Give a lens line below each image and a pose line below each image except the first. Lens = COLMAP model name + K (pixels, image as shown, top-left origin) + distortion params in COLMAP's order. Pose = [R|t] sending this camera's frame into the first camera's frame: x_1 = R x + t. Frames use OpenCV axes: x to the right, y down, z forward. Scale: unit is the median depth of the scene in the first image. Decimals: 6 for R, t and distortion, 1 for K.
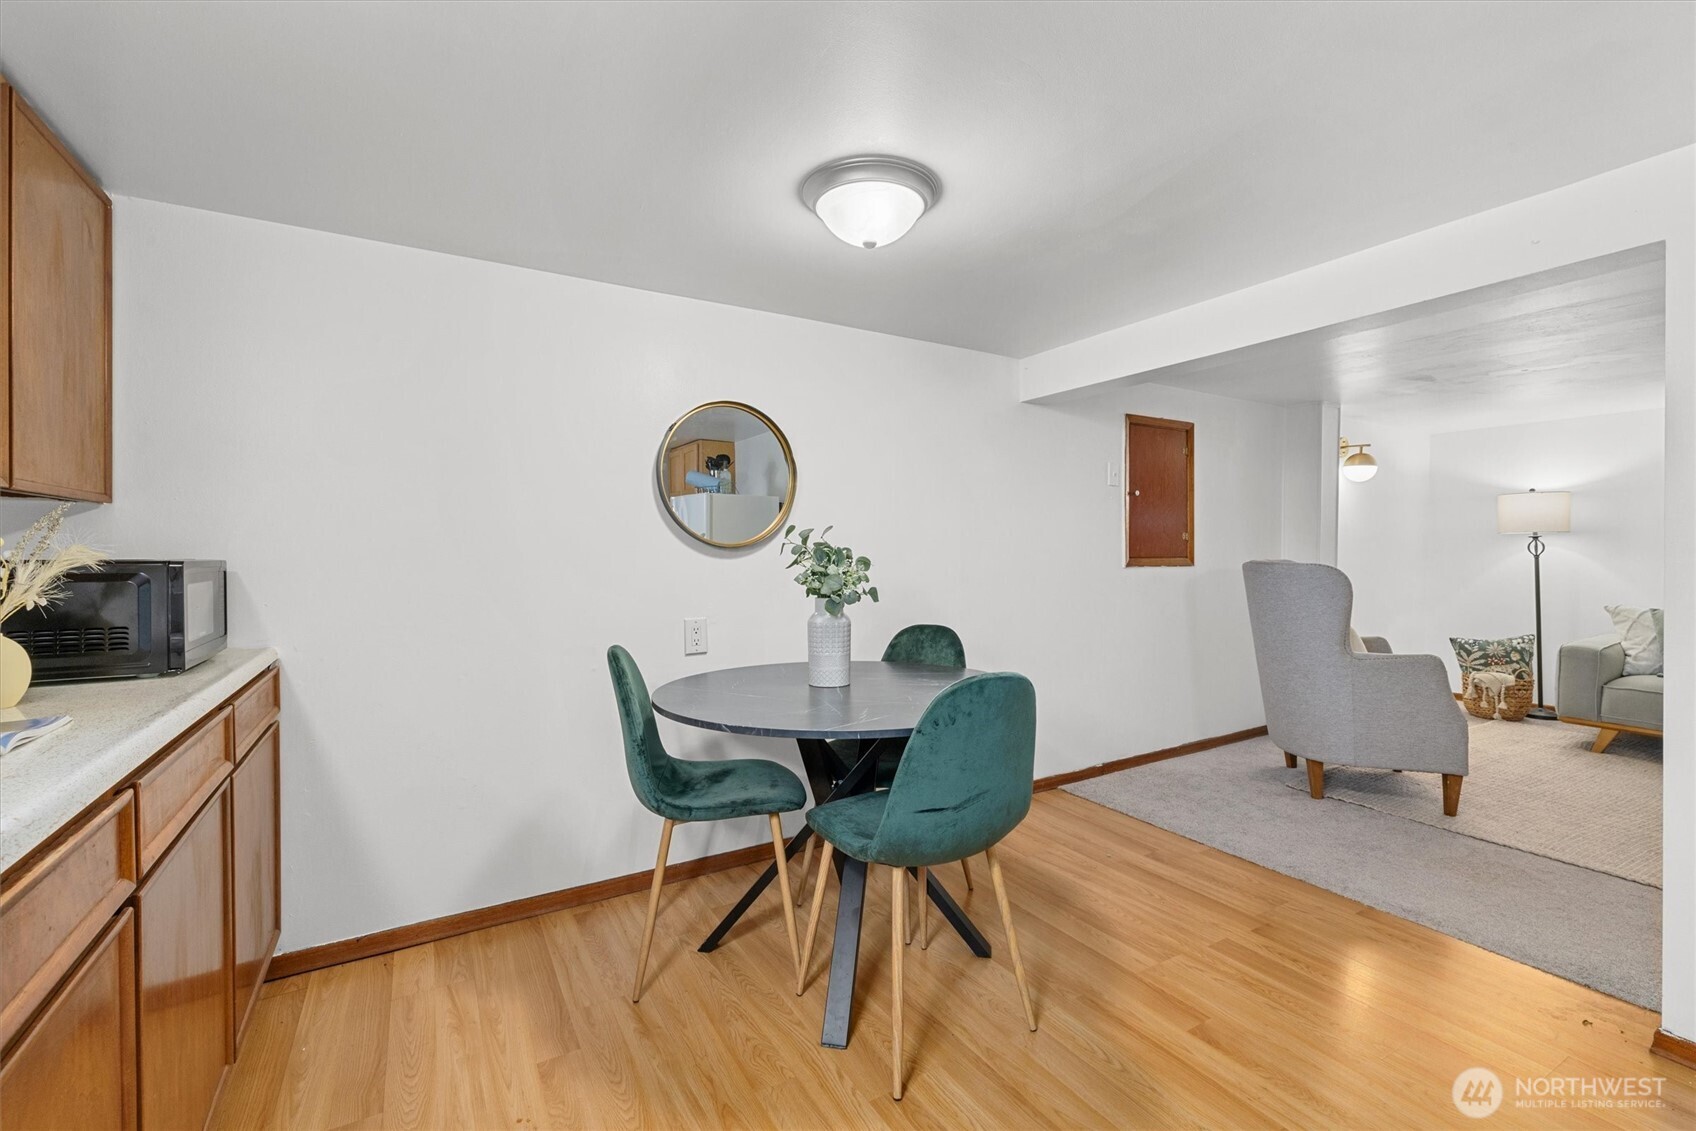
lens RADIAL K [[717.4, 0, 848.0], [0, 717.4, 565.5], [0, 0, 1]] dist [-0.014088, 0.000013]
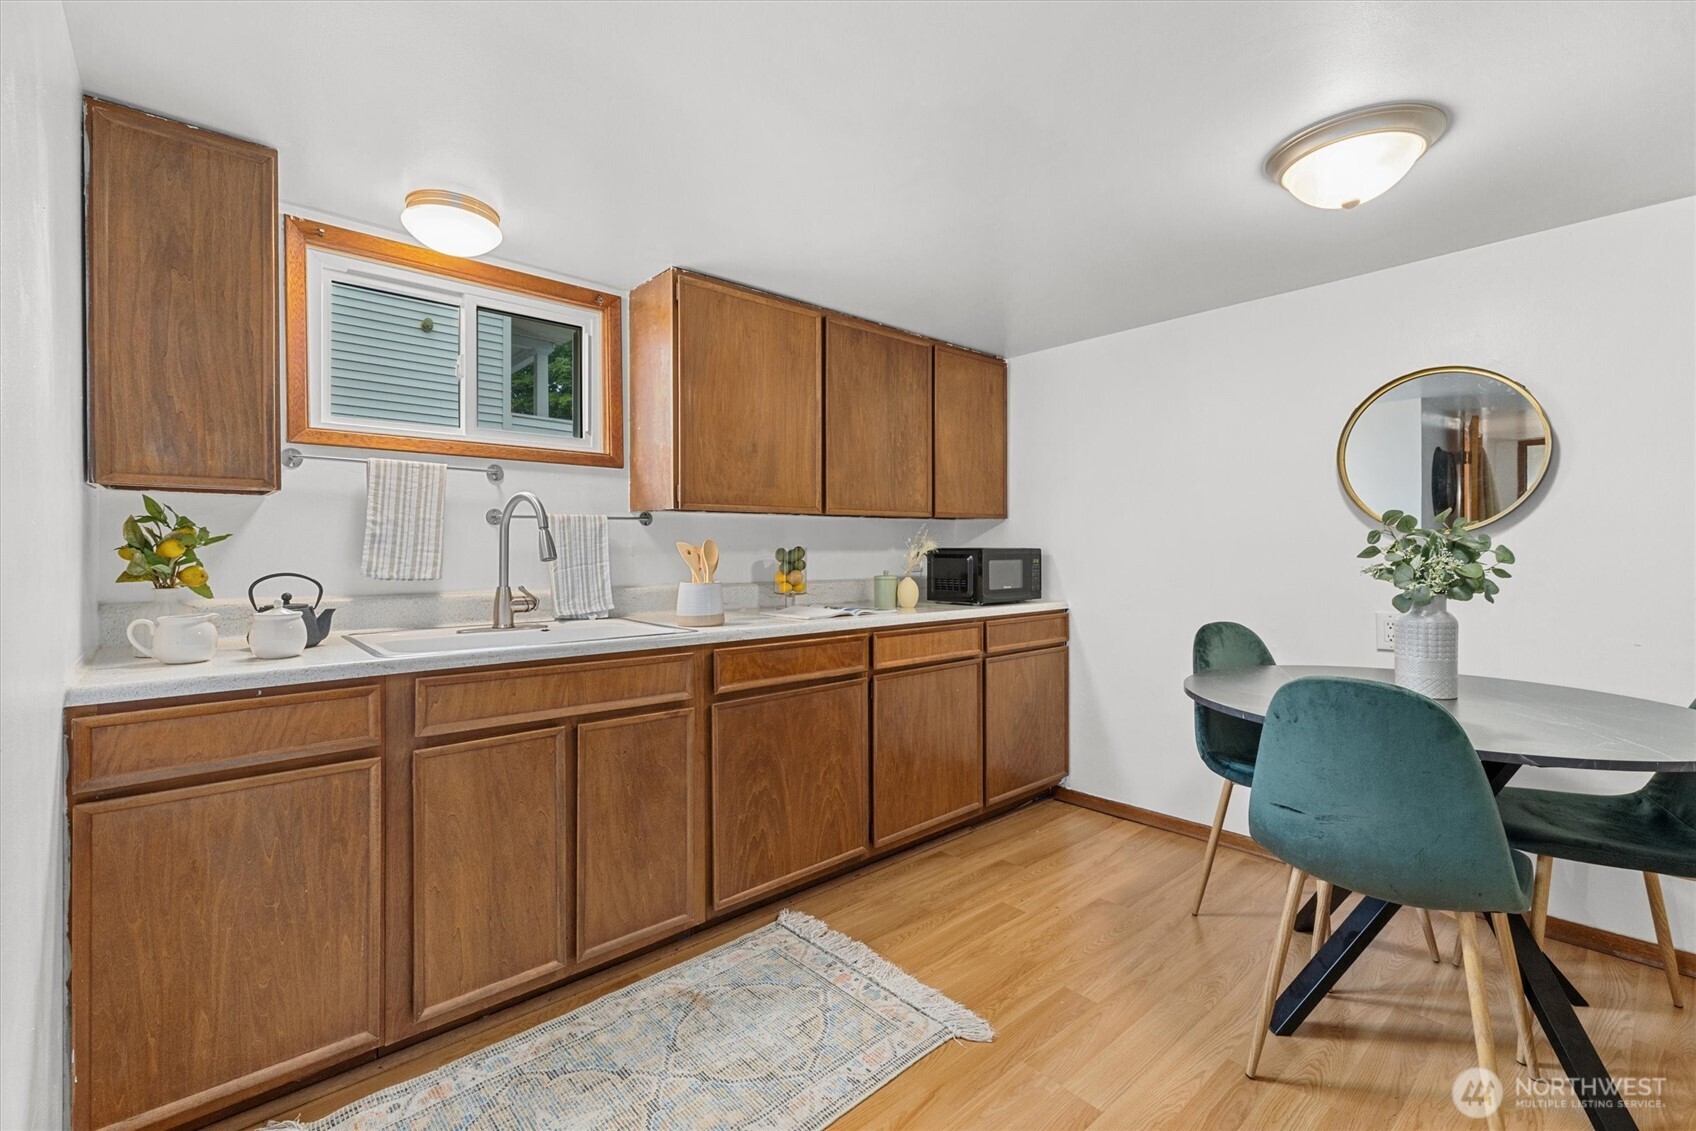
lens RADIAL K [[732.8, 0, 847.1], [0, 732.8, 546.4], [0, 0, 1]] dist [0.001590, -0.000331]
pose [[0.189193, -0.000160, -0.981940, 0.790324], [-0.011232, 0.999934, -0.002327, -0.000779], [0.981876, 0.011470, 0.189179, 0.178953]]
